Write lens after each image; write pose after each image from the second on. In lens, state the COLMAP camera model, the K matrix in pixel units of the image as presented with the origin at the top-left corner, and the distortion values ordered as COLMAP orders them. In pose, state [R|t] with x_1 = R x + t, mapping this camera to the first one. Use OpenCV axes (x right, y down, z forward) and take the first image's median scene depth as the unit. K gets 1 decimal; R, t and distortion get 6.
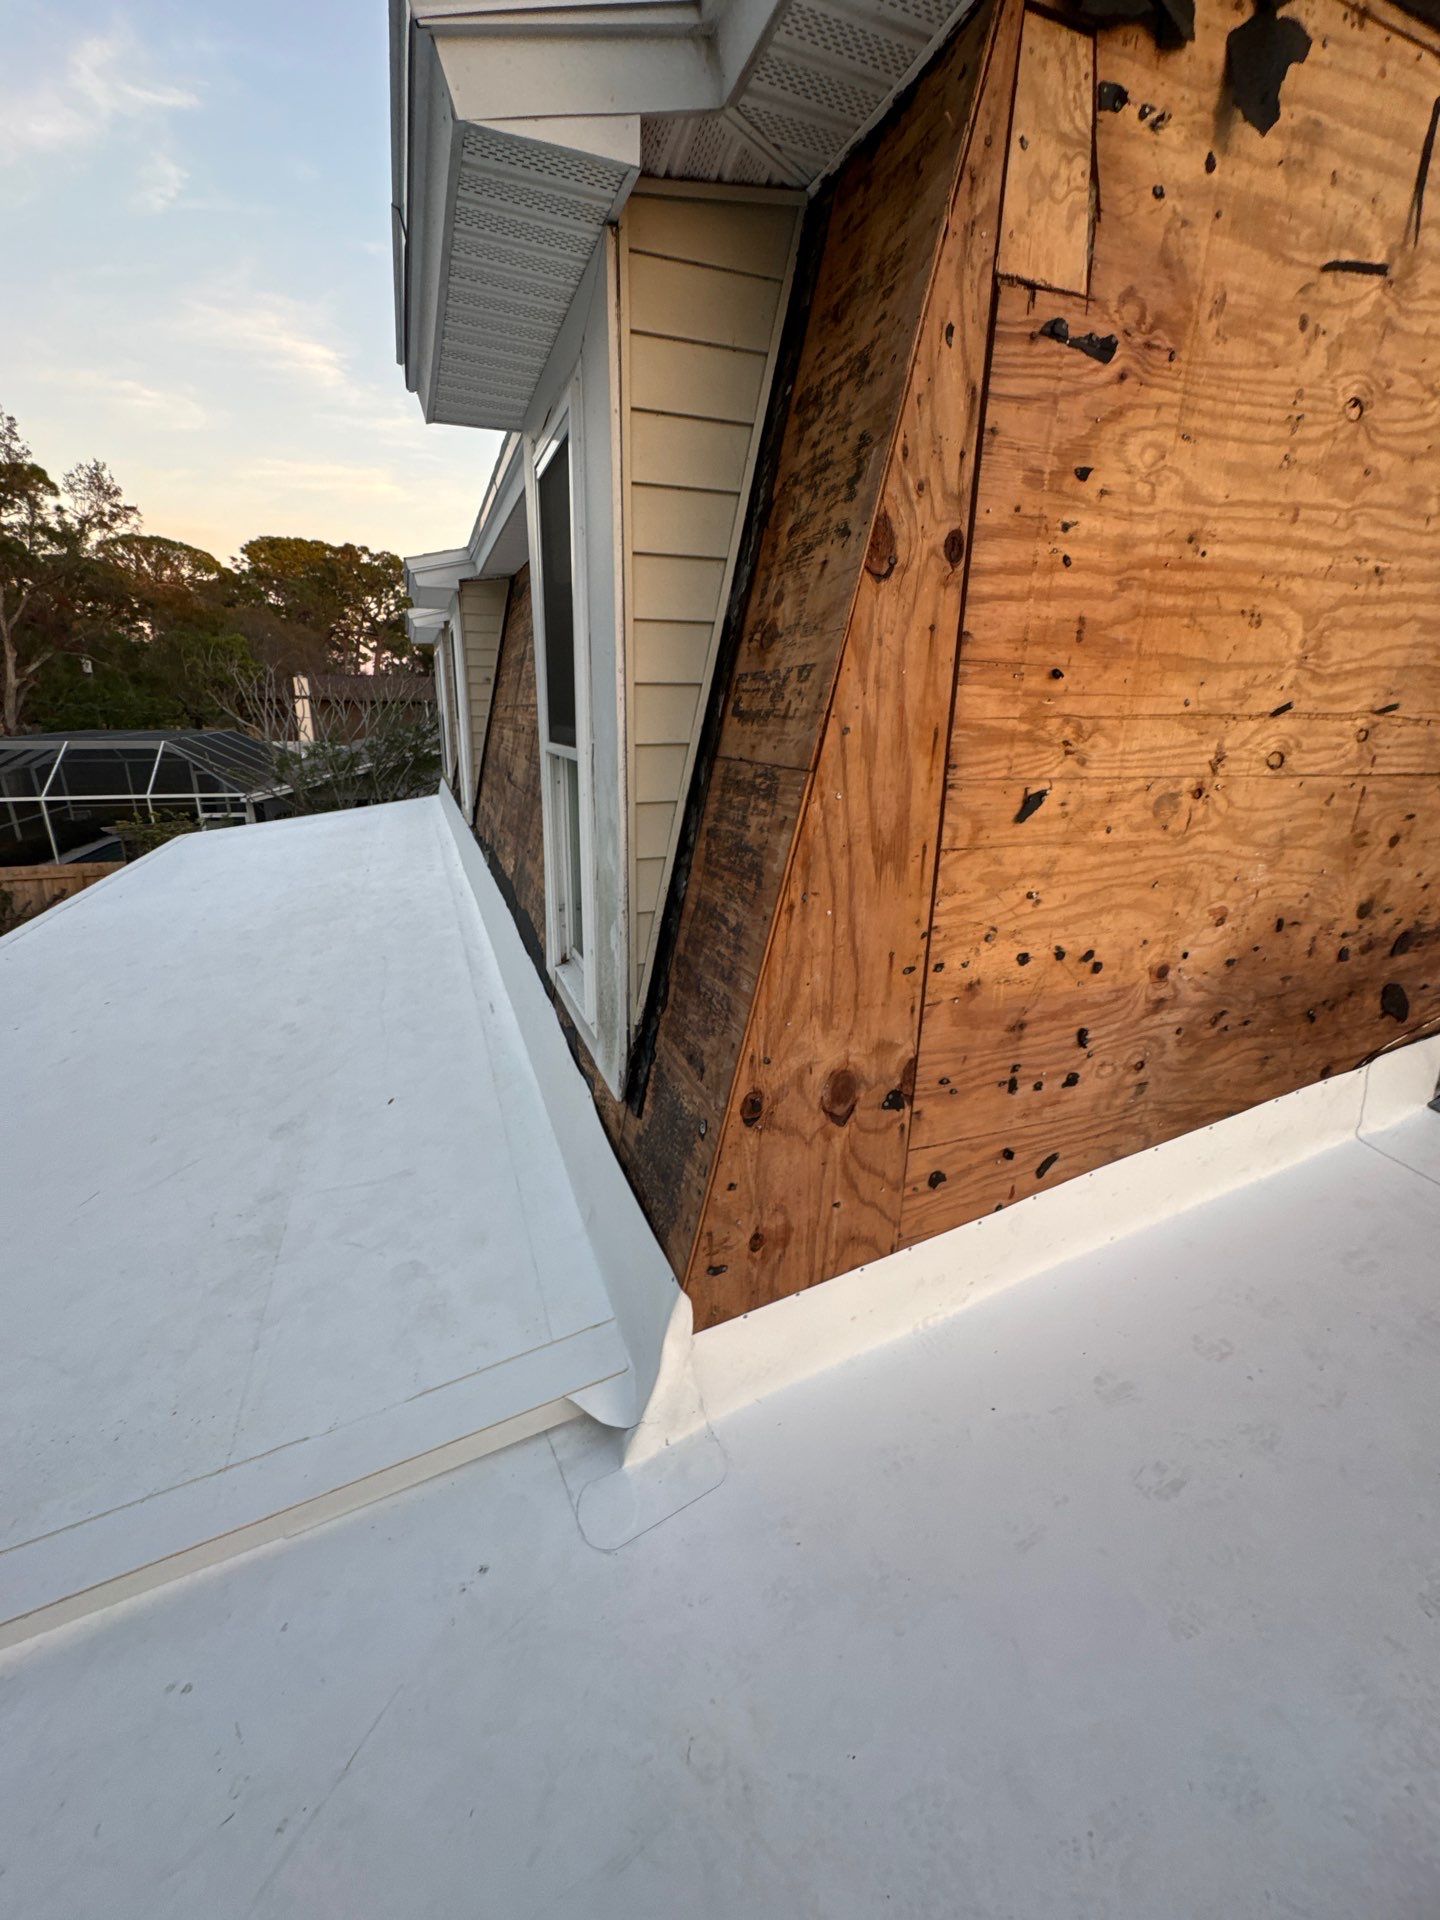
lens RADIAL K [[766.4, 0, 720.3], [0, 766.4, 958.3], [0, 0, 1]] dist [-0.002104, -0.000170]
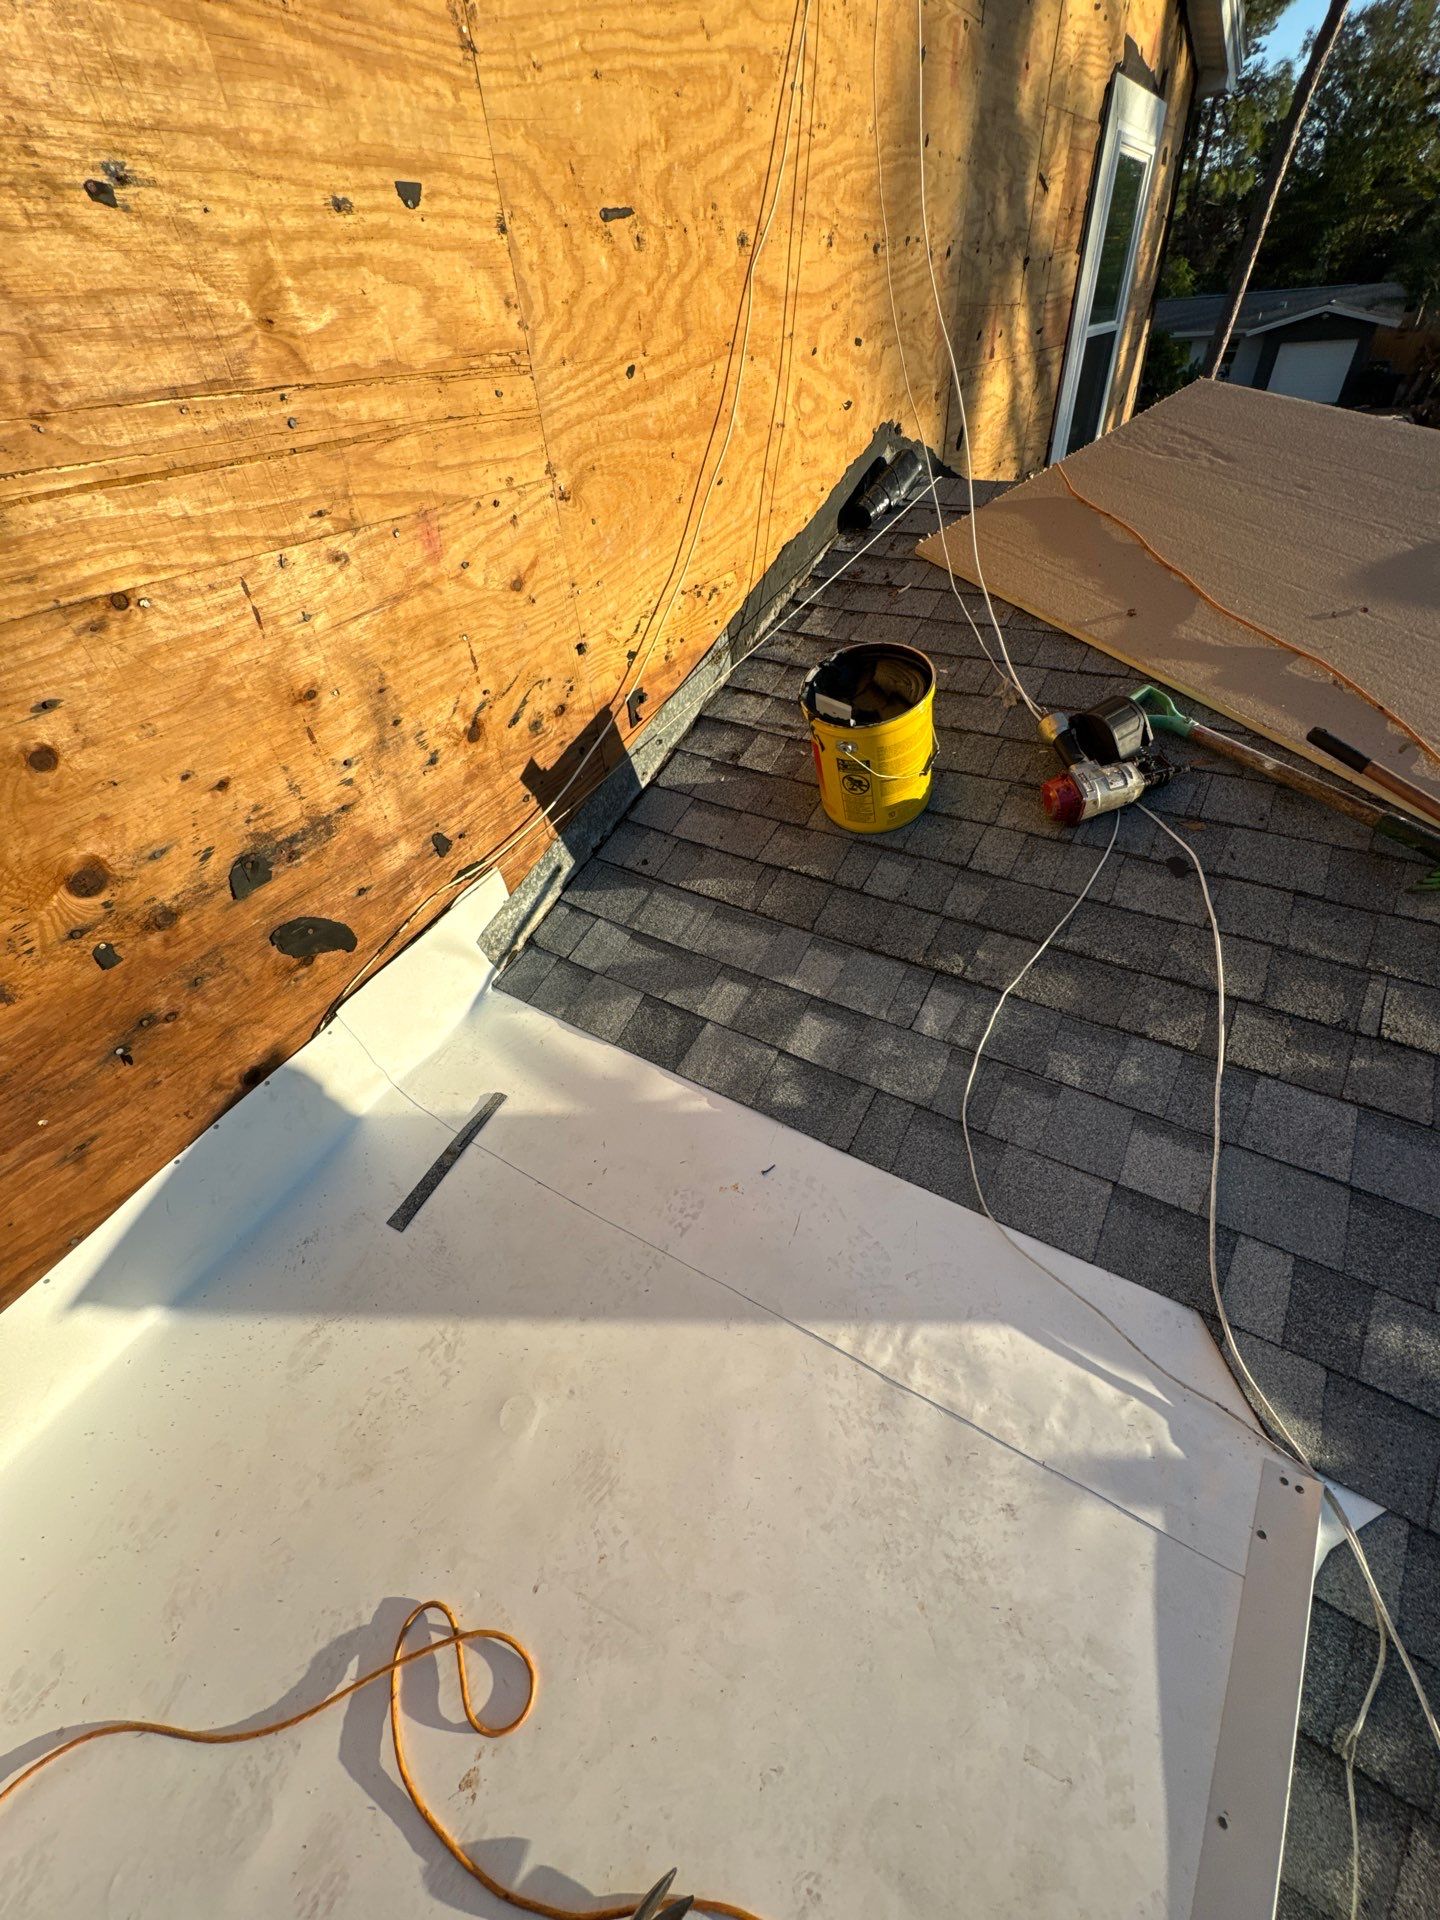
lens RADIAL K [[764.3, 0, 716.3], [0, 764.3, 964.5], [0, 0, 1]] dist [-0.001731, -0.000119]
pose [[0.808315, -0.435930, 0.395716, 1.148739], [0.262121, 0.868304, 0.421118, -0.150110], [-0.527180, -0.236670, 0.816130, 0.313816]]
